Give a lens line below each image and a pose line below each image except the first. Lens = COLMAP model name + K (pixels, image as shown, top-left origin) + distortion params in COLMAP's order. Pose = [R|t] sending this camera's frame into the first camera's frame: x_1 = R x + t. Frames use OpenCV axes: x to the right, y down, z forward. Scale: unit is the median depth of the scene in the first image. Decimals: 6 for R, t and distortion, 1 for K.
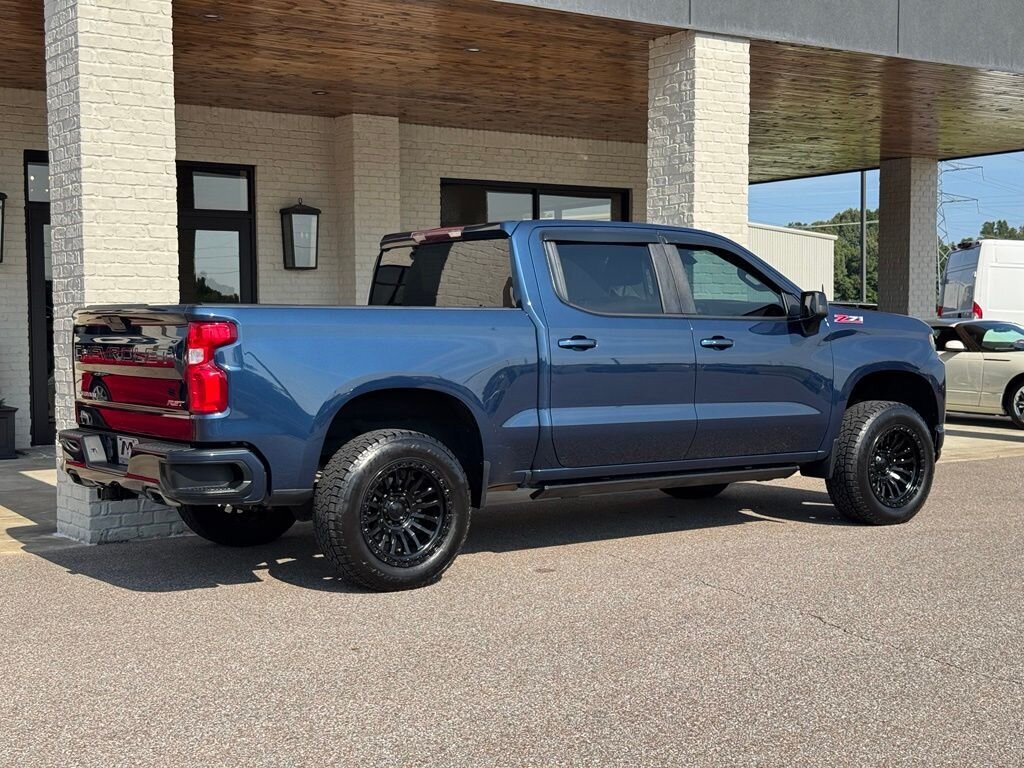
lens RADIAL K [[1437.1, 0, 513.5], [0, 1437.1, 384.5], [0, 0, 1]] dist [0.134222, 0.000000]
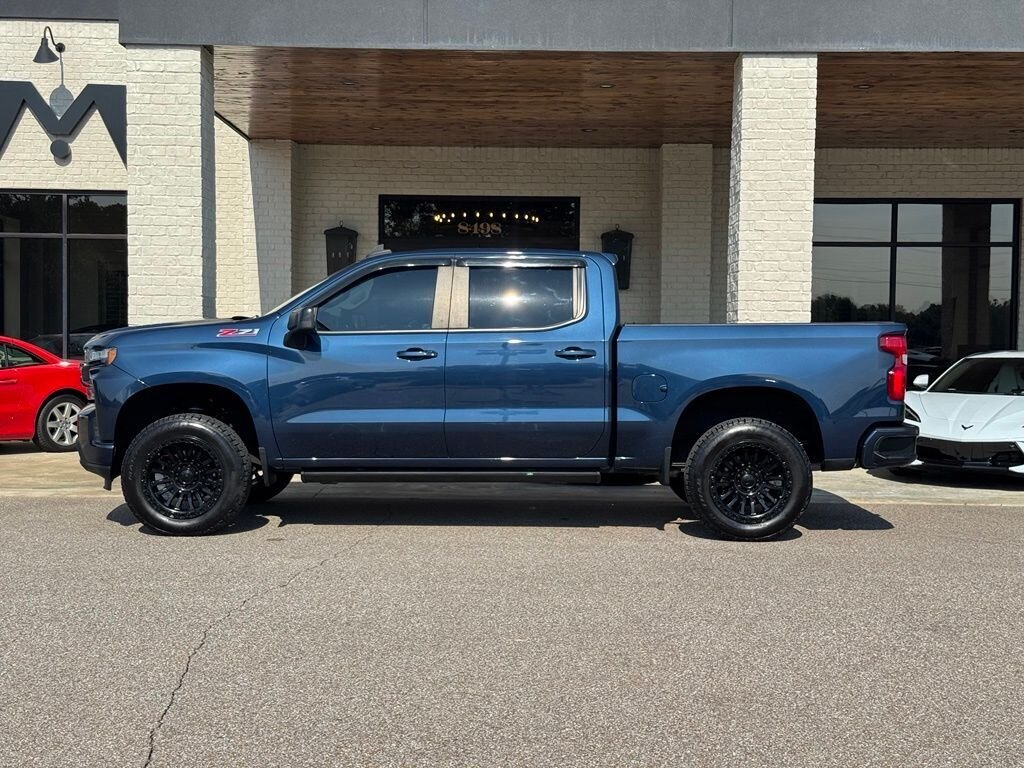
lens RADIAL K [[1437.1, 0, 515.8], [0, 1437.1, 386.8], [0, 0, 1]] dist [0.134222, 0.000000]
pose [[0.818069, 0.035379, -0.574030, 0.579939], [-0.042012, 0.999116, 0.001705, -0.005599], [0.573583, 0.022722, 0.818832, 0.084724]]
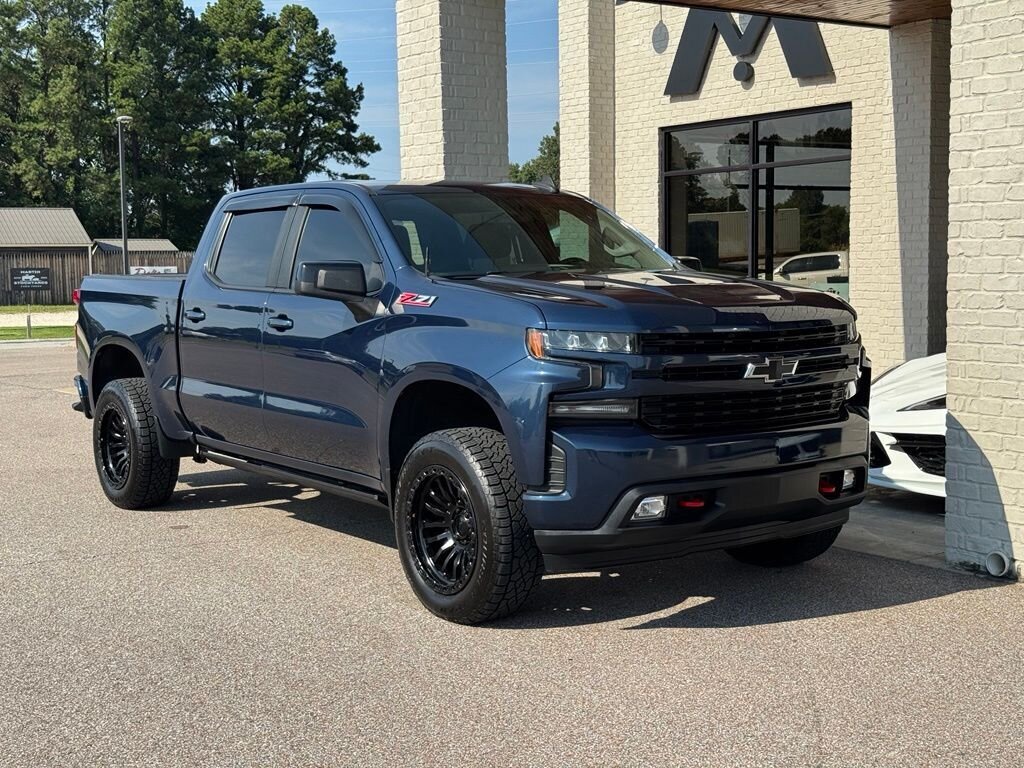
lens RADIAL K [[1437.1, 0, 505.2], [0, 1437.1, 381.5], [0, 0, 1]] dist [0.134222, 0.000000]
pose [[0.001035, 0.091233, -0.995829, 0.716696], [-0.028797, 0.995419, 0.091166, -0.054975], [0.999585, 0.028582, 0.003658, 0.821140]]
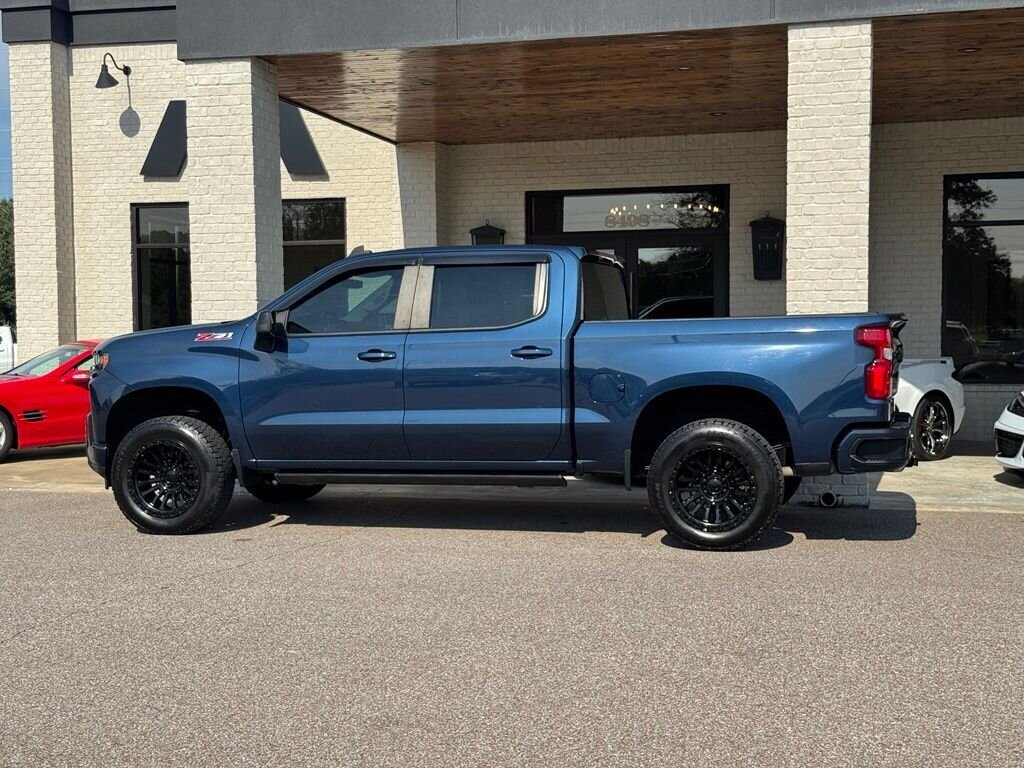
lens RADIAL K [[1437.1, 0, 507.7], [0, 1437.1, 390.4], [0, 0, 1]] dist [0.134222, 0.000000]
pose [[0.647212, 0.033511, -0.761573, 0.727940], [-0.030525, 0.999371, 0.018033, -0.017409], [0.761699, 0.011576, 0.647828, 0.250785]]
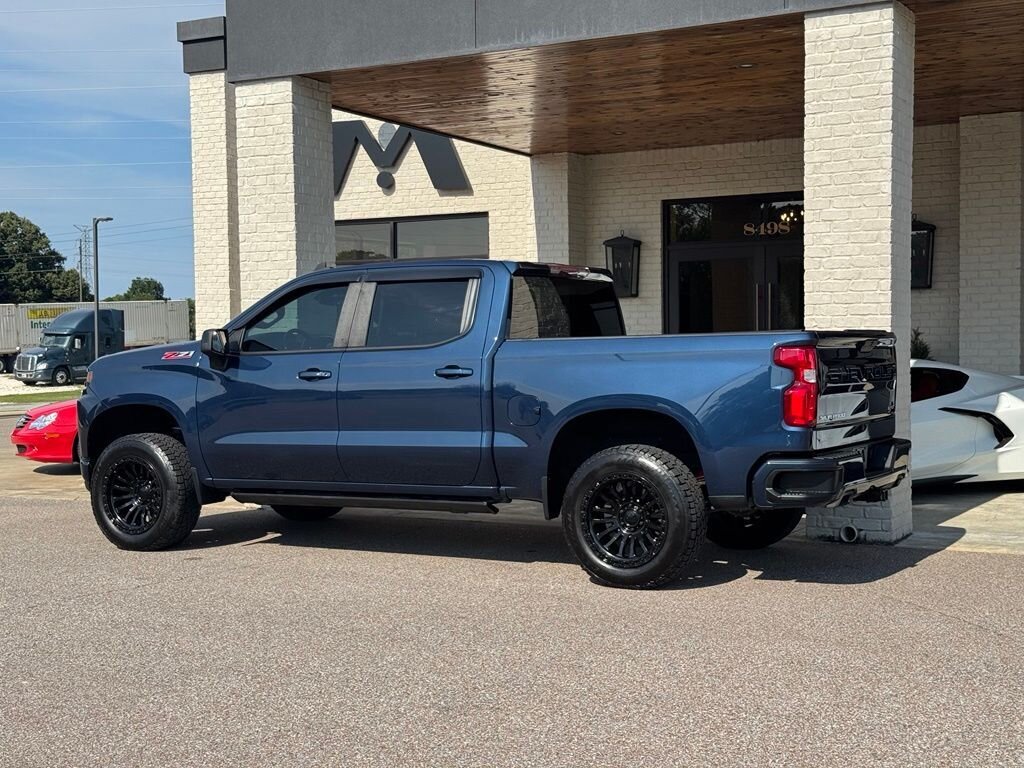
lens RADIAL K [[1437.1, 0, 507.8], [0, 1437.1, 385.6], [0, 0, 1]] dist [0.134222, 0.000000]
pose [[0.444105, 0.028623, -0.895517, 0.820221], [-0.033189, 0.999329, 0.015482, -0.029825], [0.895360, 0.022845, 0.444757, 0.459188]]
